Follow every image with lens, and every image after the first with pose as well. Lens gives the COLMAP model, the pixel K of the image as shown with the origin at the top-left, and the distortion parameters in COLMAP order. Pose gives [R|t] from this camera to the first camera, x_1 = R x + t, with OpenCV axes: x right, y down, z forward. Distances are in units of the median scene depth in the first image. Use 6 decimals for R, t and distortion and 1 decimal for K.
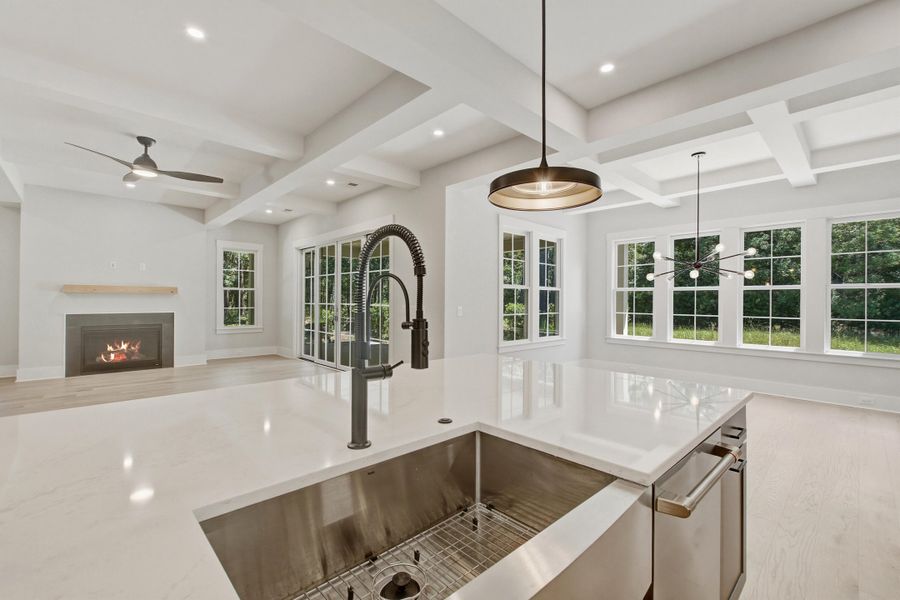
lens RADIAL K [[390.3, 0, 453.4], [0, 390.3, 300.3], [0, 0, 1]] dist [0.004140, 0.001362]
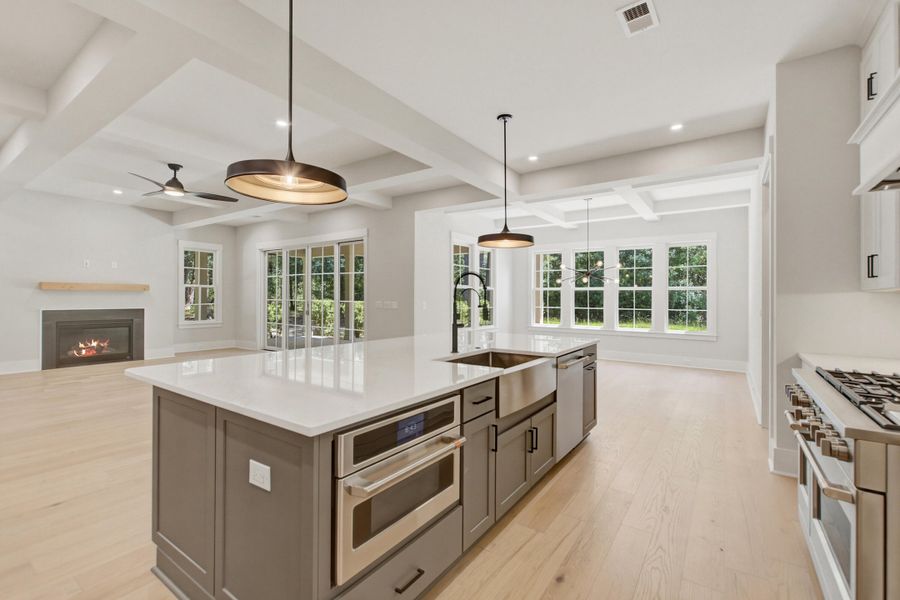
lens RADIAL K [[390.3, 0, 453.1], [0, 390.3, 288.4], [0, 0, 1]] dist [0.004140, 0.001362]
pose [[0.980538, 0.005307, 0.196257, -0.120536], [-0.000997, 0.999756, -0.022055, -0.001100], [-0.196327, 0.021430, 0.980304, -0.251422]]
